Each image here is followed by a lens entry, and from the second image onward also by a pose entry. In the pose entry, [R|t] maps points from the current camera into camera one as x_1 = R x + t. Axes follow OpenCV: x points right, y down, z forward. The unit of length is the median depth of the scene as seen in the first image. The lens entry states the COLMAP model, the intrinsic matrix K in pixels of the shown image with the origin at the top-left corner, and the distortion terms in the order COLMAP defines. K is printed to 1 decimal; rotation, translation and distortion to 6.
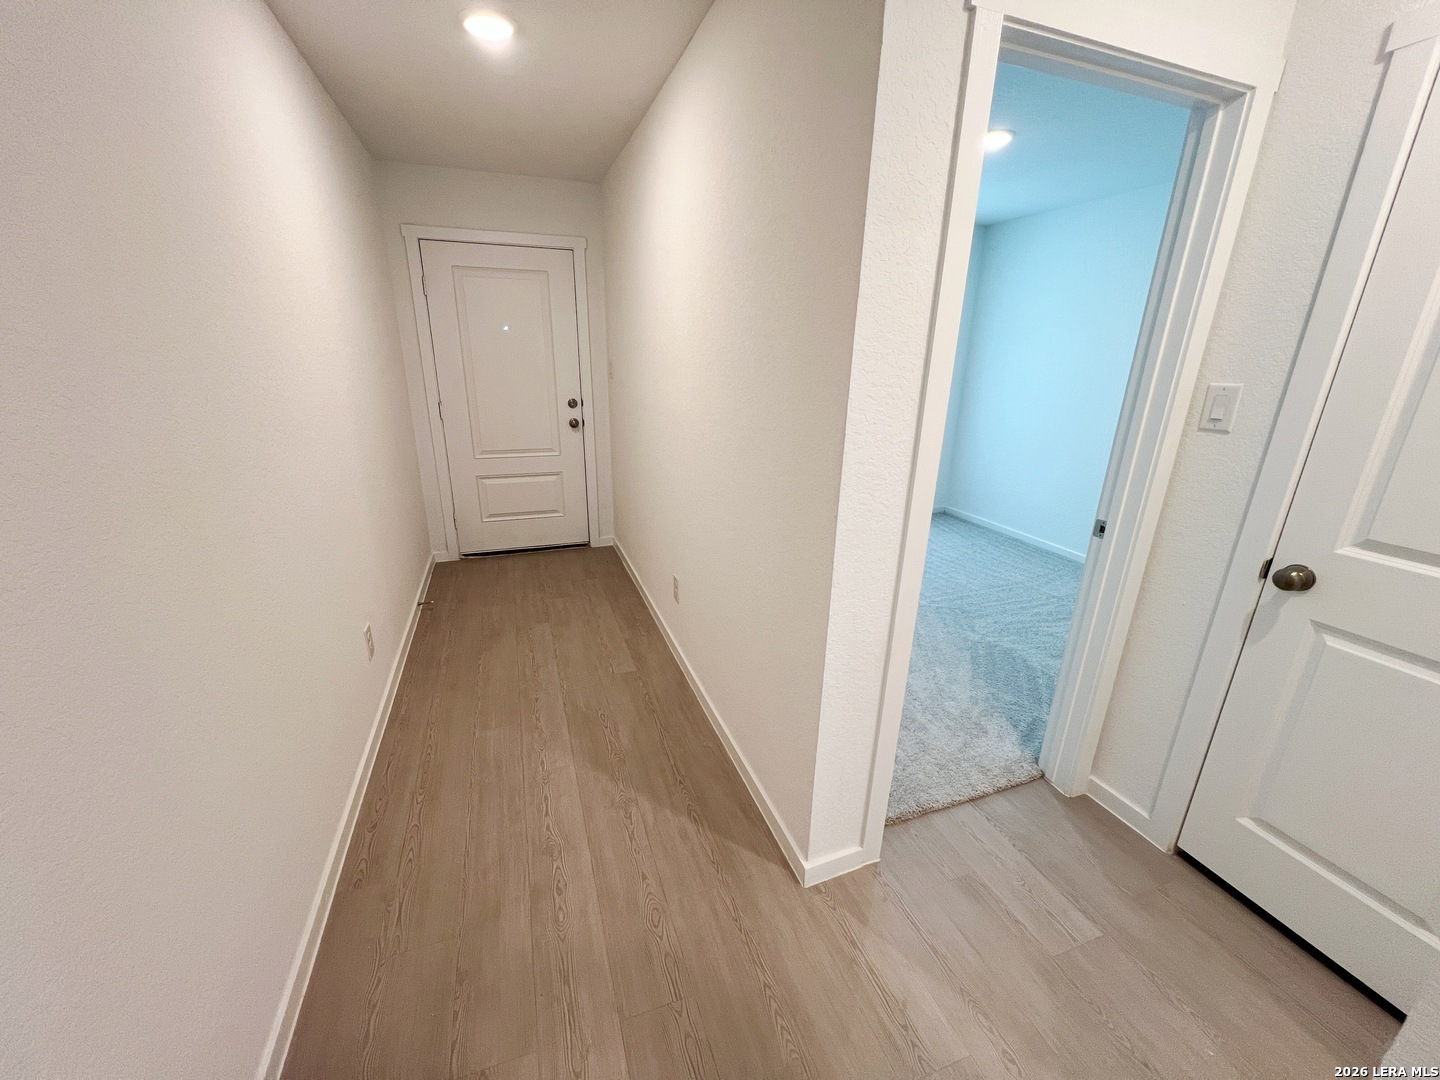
lens RADIAL K [[569.8, 0, 720.0], [0, 569.8, 540.0], [0, 0, 1]] dist [-0.001022, -0.000182]
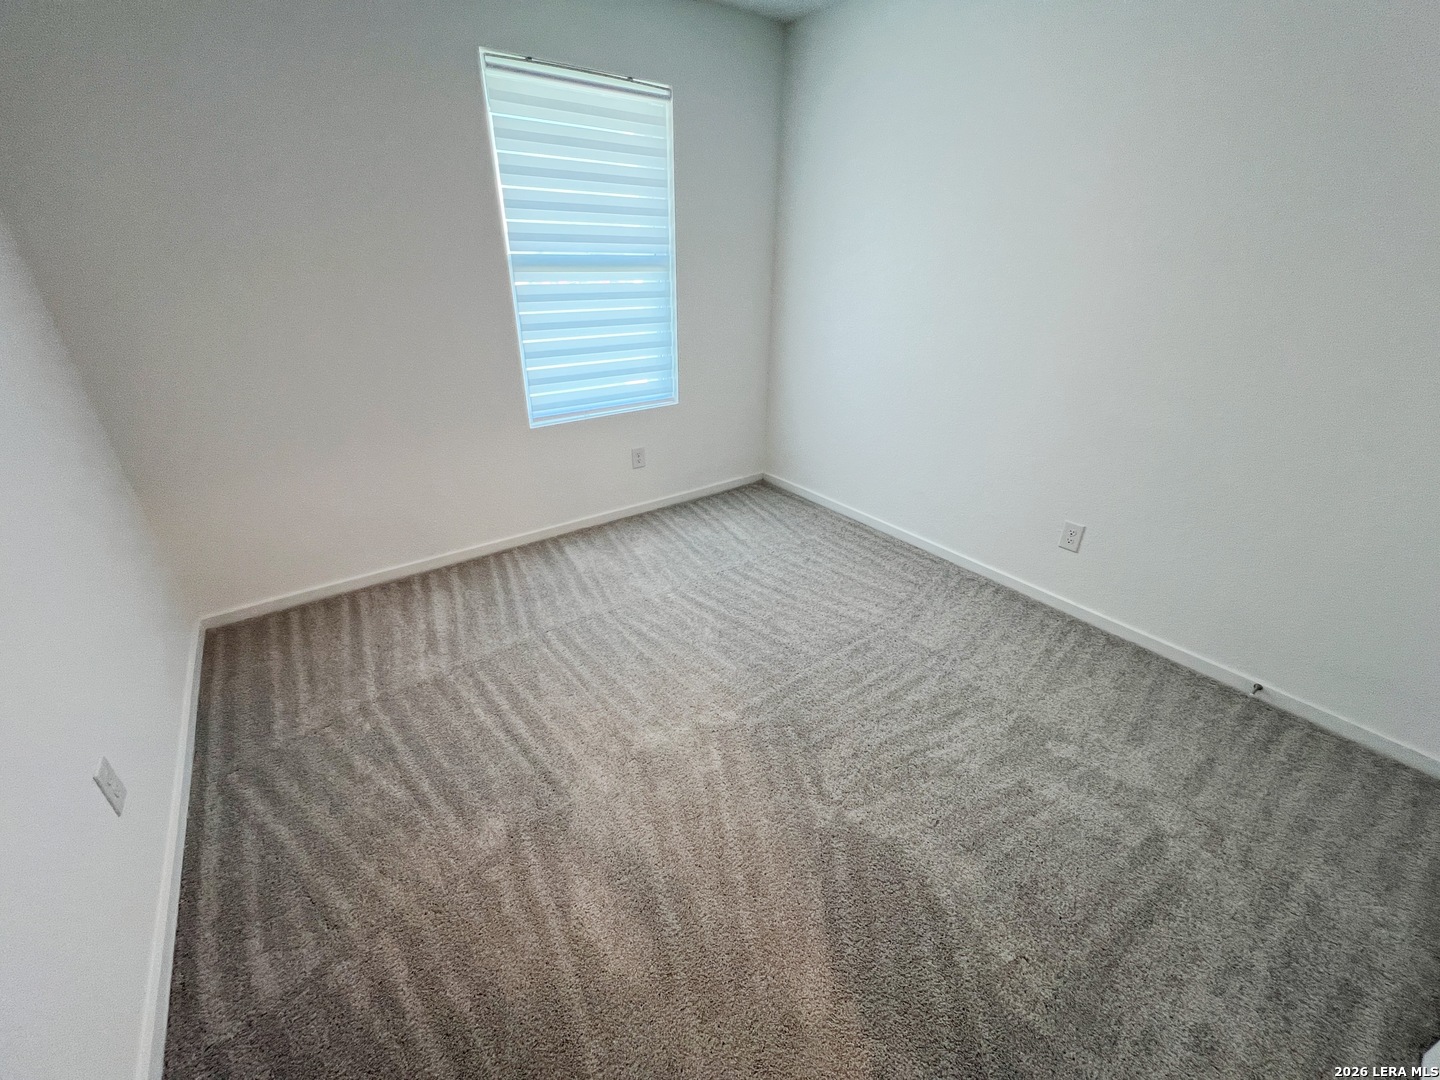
lens RADIAL K [[569.8, 0, 720.0], [0, 569.8, 540.0], [0, 0, 1]] dist [-0.001022, -0.000182]
pose [[0.955547, -0.141146, 0.258858, 0.229308], [0.102354, 0.982167, 0.157711, -0.151005], [-0.276502, -0.124205, 0.952953, 0.502554]]
